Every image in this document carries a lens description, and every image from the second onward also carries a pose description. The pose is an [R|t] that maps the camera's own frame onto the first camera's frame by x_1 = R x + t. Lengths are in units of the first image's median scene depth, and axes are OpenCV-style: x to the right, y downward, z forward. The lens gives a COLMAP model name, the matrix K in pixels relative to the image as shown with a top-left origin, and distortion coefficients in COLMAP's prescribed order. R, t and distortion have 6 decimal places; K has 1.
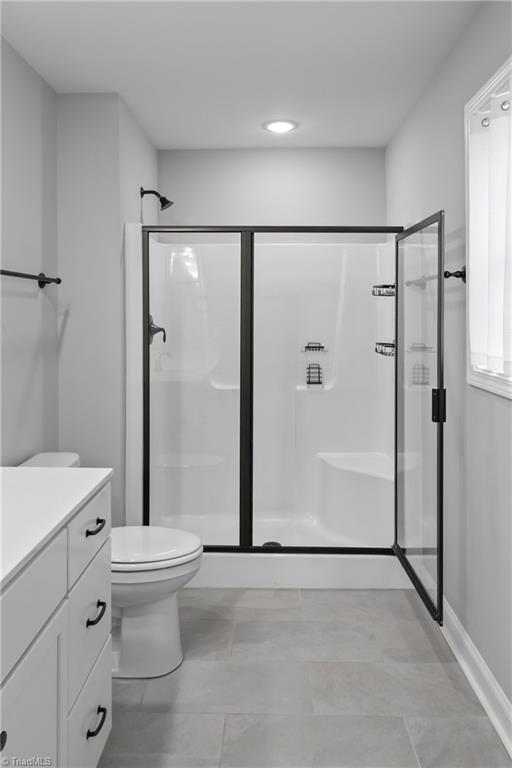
lens RADIAL K [[574.6, 0, 255.9], [0, 574.6, 334.7], [0, 0, 1]] dist [0.001755, -0.004455]
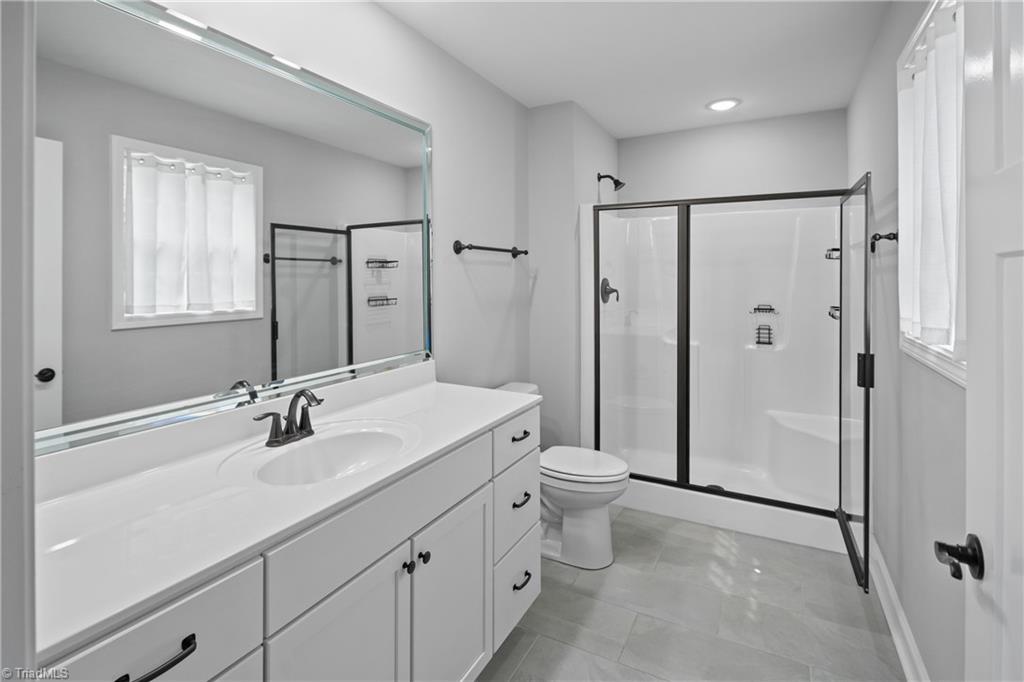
lens RADIAL K [[498.0, 0, 510.9], [0, 498.0, 304.2], [0, 0, 1]] dist [0.000990, -0.001365]
pose [[0.893572, 0.023286, -0.448317, 0.128878], [-0.015350, 0.999655, 0.021328, 0.000334], [0.448658, -0.012176, 0.893620, -0.030138]]
